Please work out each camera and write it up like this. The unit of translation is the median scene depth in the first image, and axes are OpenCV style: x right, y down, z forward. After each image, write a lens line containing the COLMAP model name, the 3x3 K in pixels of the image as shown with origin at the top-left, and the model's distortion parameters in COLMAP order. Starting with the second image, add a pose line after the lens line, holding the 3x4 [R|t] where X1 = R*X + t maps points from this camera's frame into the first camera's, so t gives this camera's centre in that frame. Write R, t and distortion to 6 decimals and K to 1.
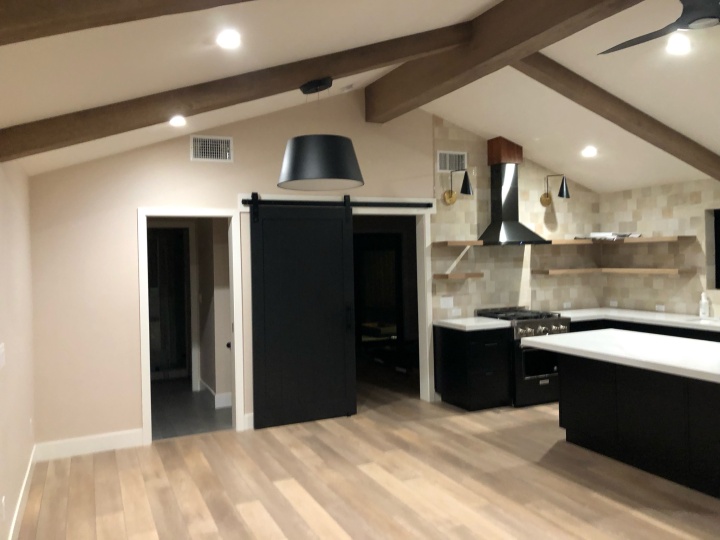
lens RADIAL K [[584.0, 0, 356.9], [0, 584.0, 260.0], [0, 0, 1]] dist [0.033457, -0.041548]
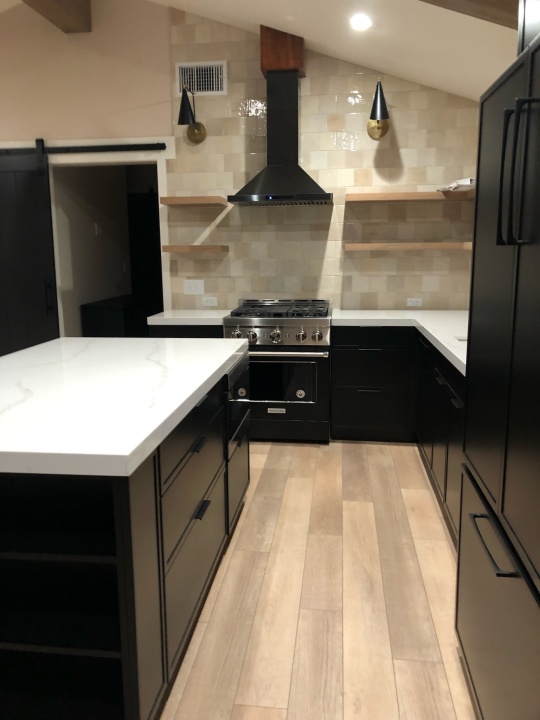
lens RADIAL K [[584.0, 0, 270.0], [0, 584.0, 360.0], [0, 0, 1]] dist [0.033457, -0.041548]
pose [[0.853085, 0.104868, -0.511126, 0.615649], [-0.014197, 0.983897, 0.178172, 0.031494], [0.521579, -0.144739, 0.840836, 0.423765]]
